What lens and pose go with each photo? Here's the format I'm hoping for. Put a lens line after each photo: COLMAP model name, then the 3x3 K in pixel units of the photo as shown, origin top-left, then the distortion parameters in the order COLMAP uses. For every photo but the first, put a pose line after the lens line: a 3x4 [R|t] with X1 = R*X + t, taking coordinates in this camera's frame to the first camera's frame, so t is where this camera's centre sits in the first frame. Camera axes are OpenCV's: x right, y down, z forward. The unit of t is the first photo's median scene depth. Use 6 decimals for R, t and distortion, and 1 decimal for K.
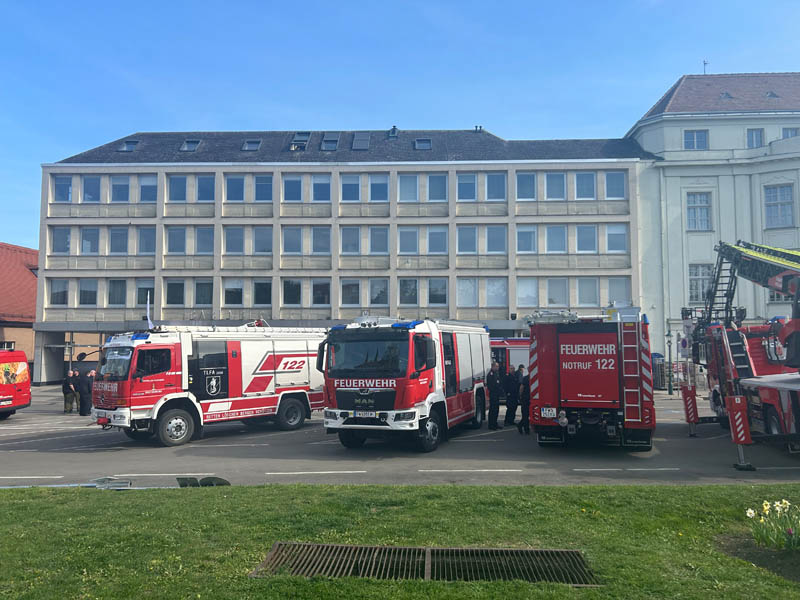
lens RADIAL K [[598.1, 0, 400.0], [0, 598.1, 300.0], [0, 0, 1]] dist [0.054003, -0.046733]
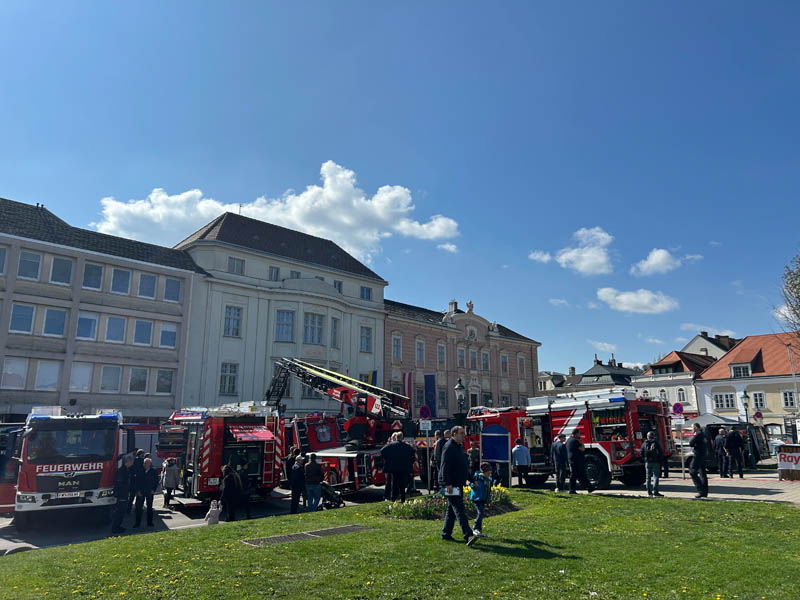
lens RADIAL K [[598.1, 0, 400.0], [0, 598.1, 300.0], [0, 0, 1]] dist [0.054003, -0.046733]
pose [[0.664738, 0.156794, 0.730437, -0.203611], [-0.058805, 0.985676, -0.158067, -0.012148], [-0.744758, 0.062120, 0.664437, -0.103445]]
